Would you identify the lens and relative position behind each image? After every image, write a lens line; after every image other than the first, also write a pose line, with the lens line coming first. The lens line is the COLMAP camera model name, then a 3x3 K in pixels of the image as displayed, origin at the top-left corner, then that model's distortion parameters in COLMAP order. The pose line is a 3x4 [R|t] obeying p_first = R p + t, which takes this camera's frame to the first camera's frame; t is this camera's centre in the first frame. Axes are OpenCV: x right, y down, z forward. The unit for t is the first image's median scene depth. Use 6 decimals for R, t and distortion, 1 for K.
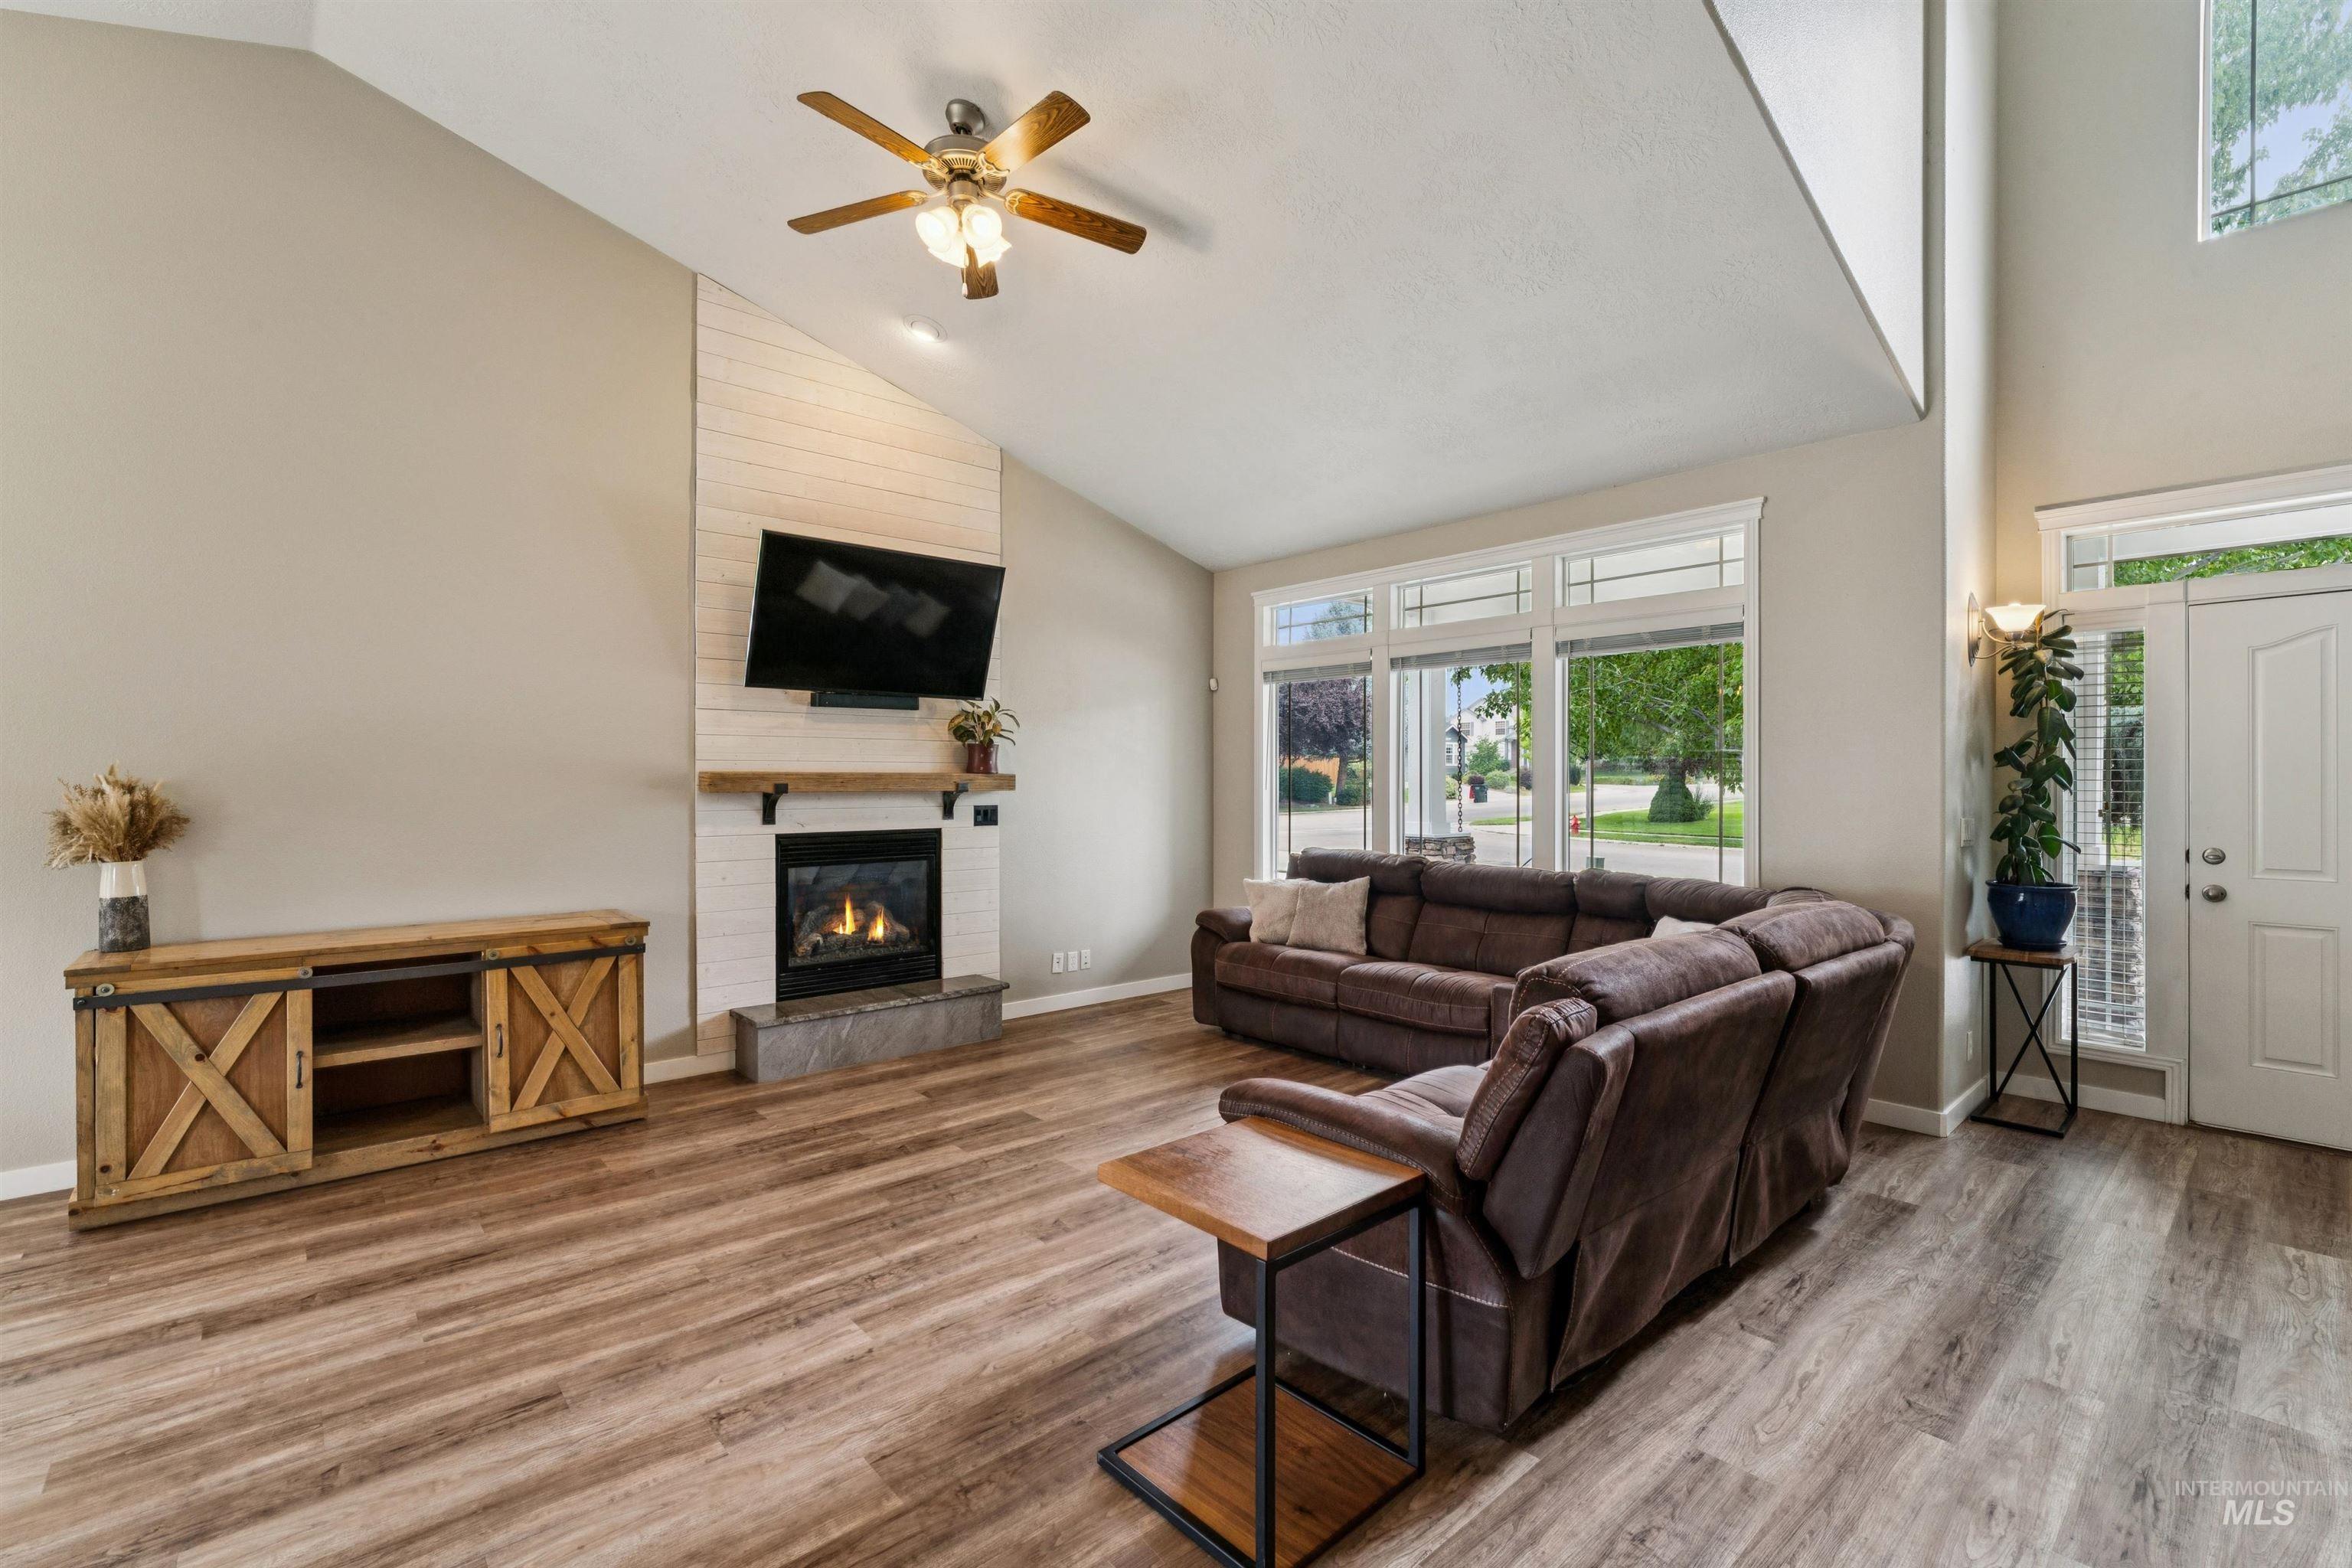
lens RADIAL K [[1024.3, 0, 1171.7], [0, 1024.3, 784.4], [0, 0, 1]] dist [-0.003099, 0.000705]
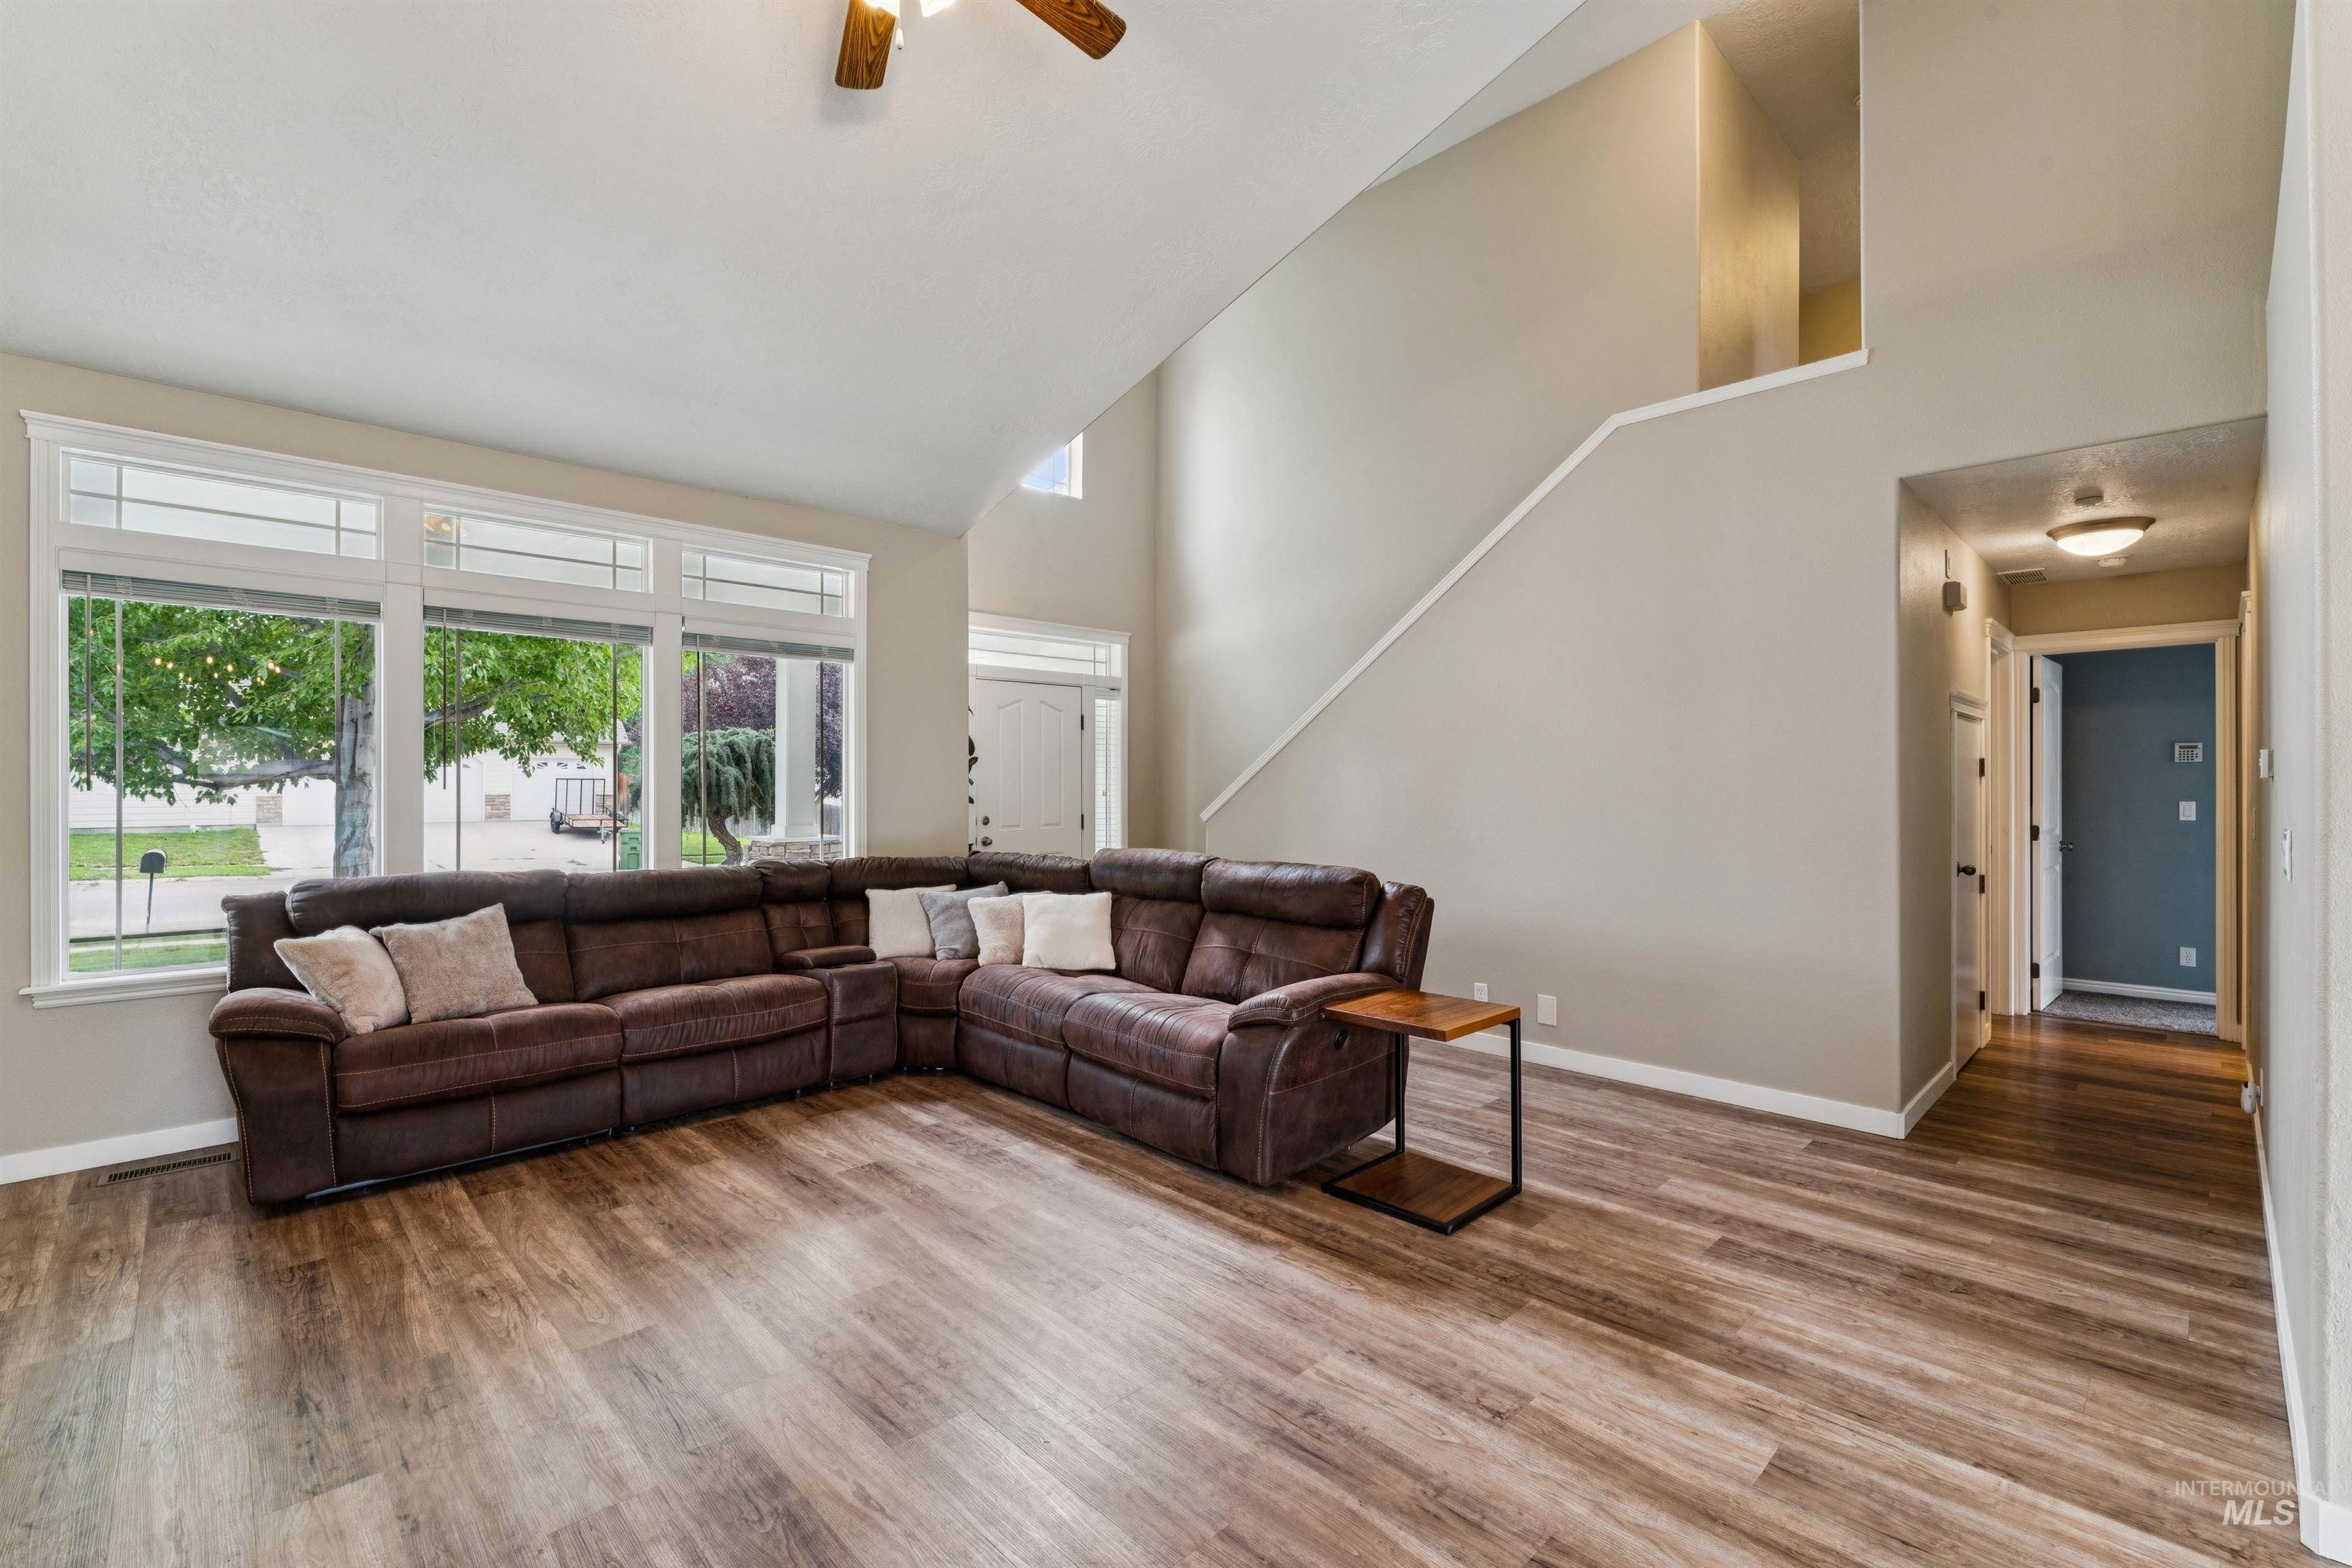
lens RADIAL K [[1024.3, 0, 1162.5], [0, 1024.3, 781.4], [0, 0, 1]] dist [-0.003099, 0.000705]
pose [[-0.046029, 0.004313, 0.998931, -0.767483], [0.003974, 0.999984, -0.004134, 0.009205], [-0.998932, 0.003779, -0.046045, 0.744096]]
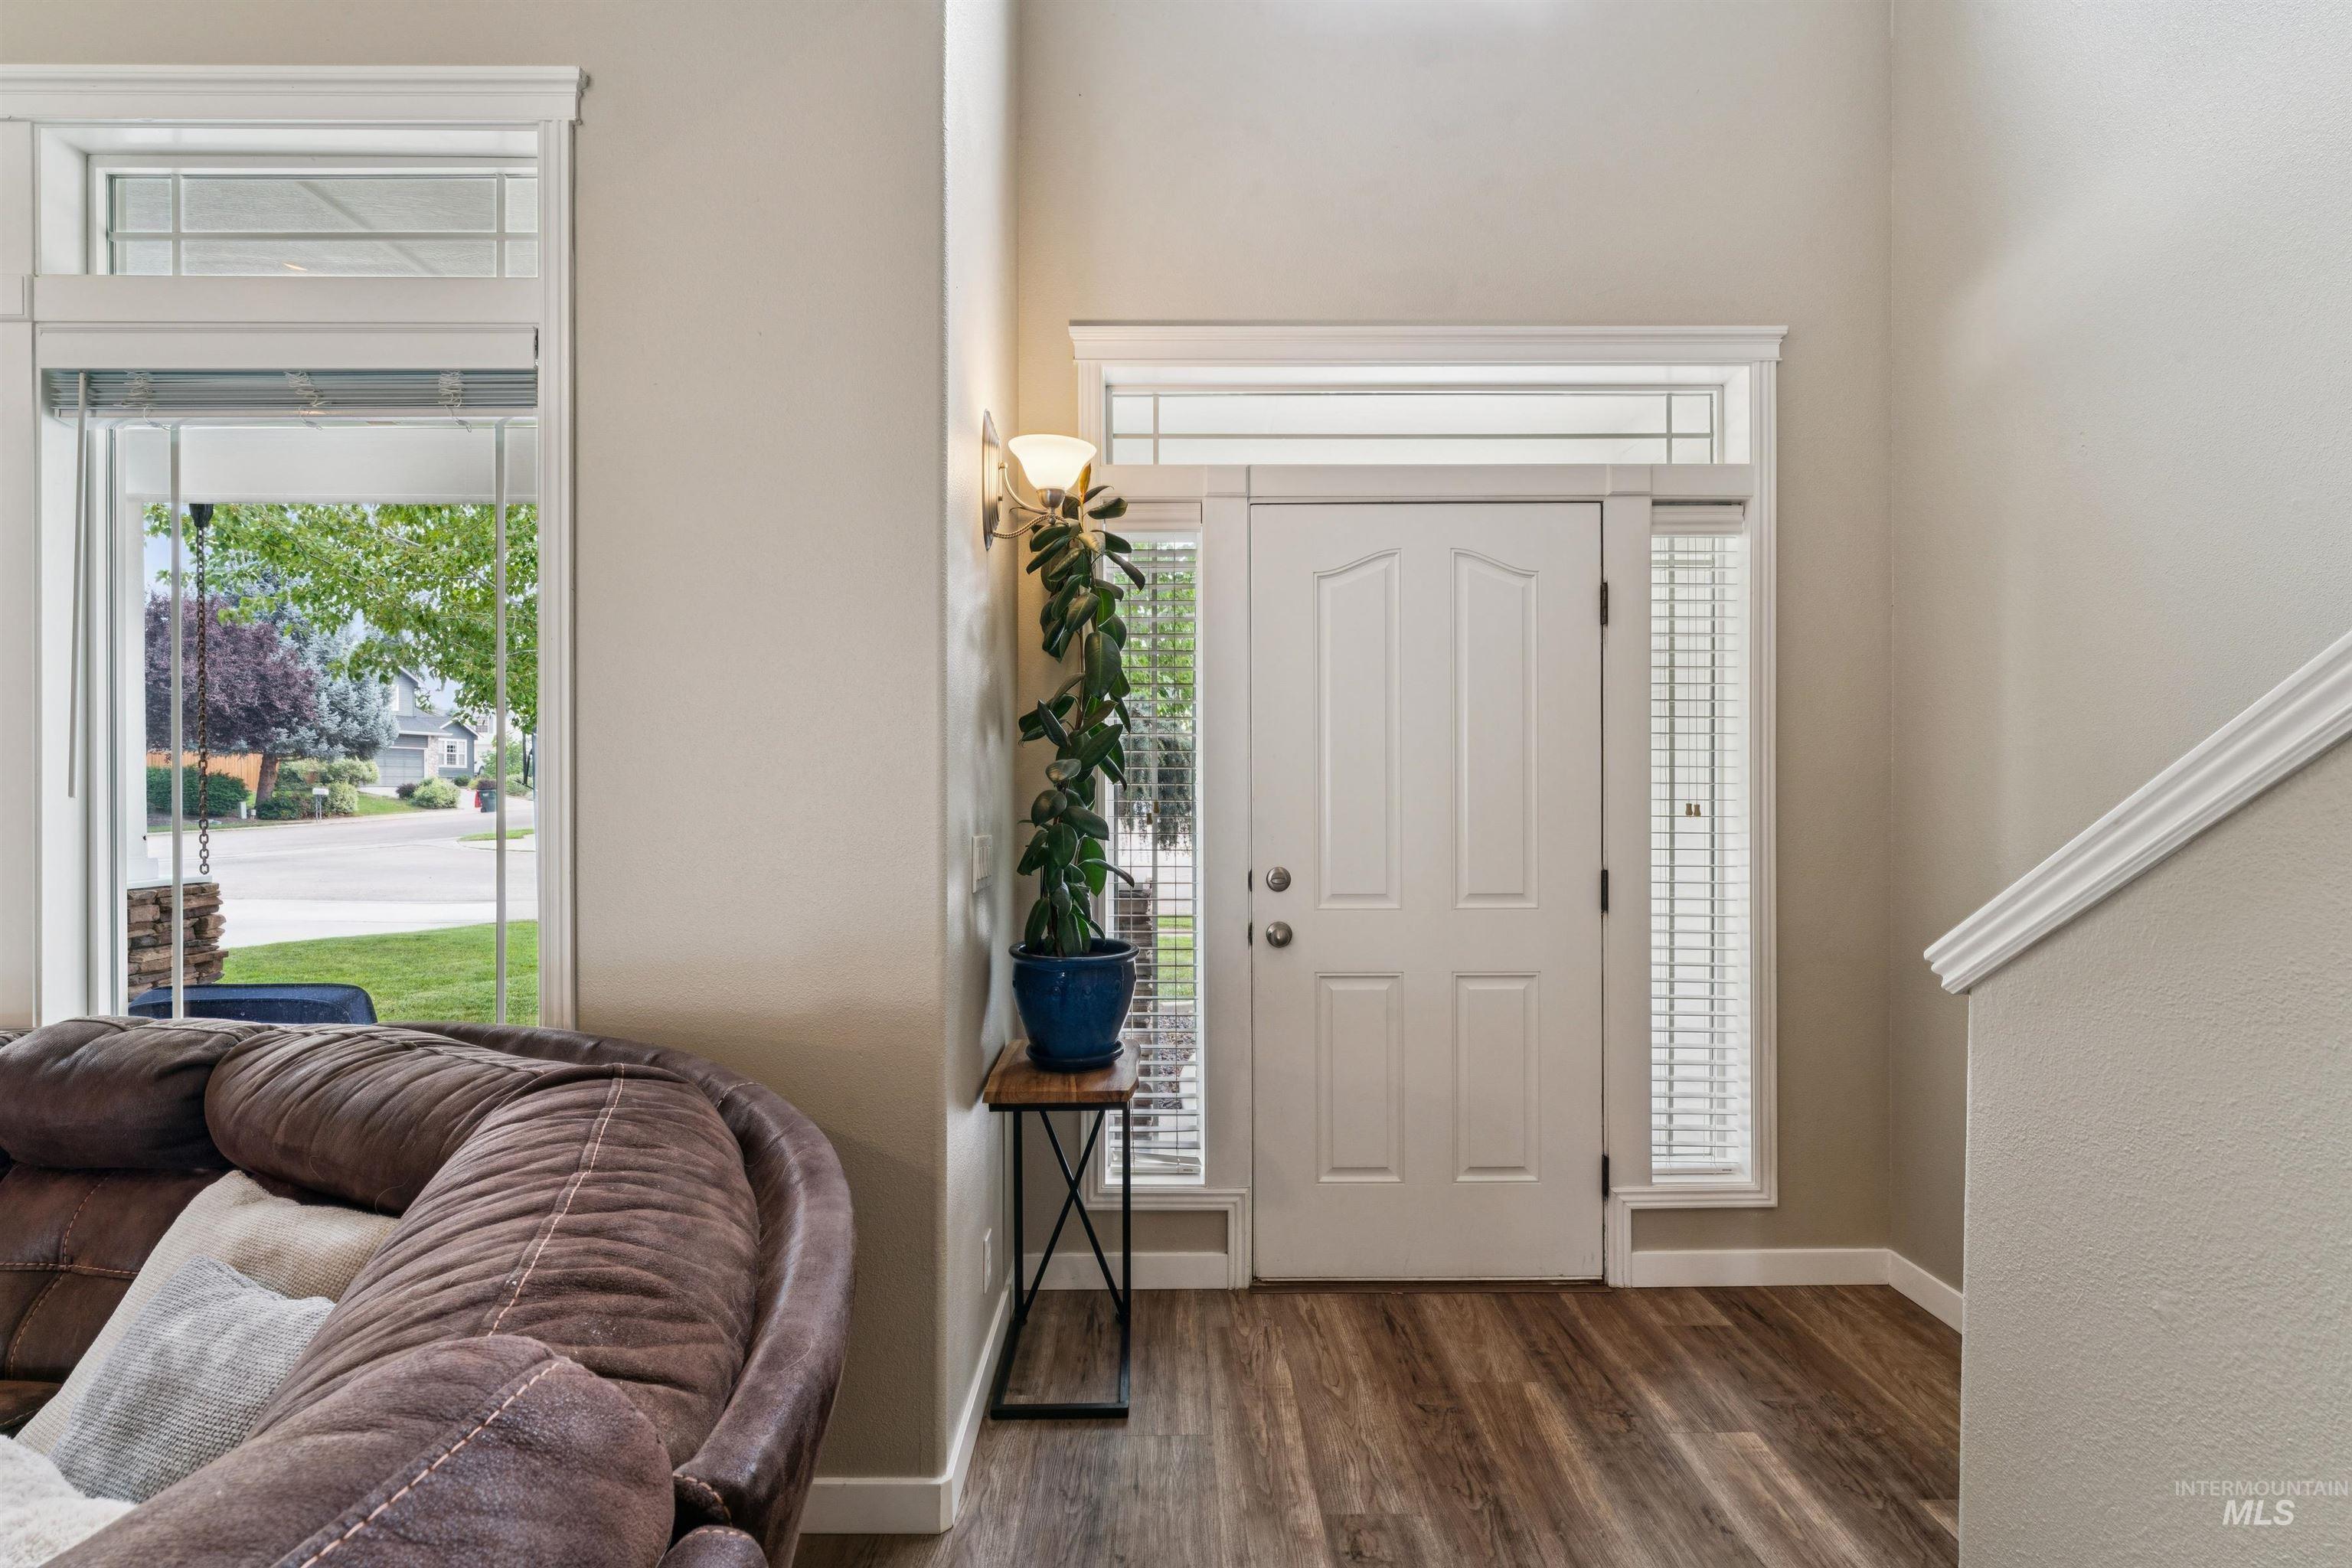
lens RADIAL K [[1052.4, 0, 1225.9], [0, 1052.4, 789.6], [0, 0, 1]] dist [-0.010568, 0.000324]
pose [[0.621227, -0.003656, 0.783622, 0.440198], [0.003653, 0.999992, 0.001770, 0.009370], [-0.783622, 0.001763, 0.621236, 0.576159]]
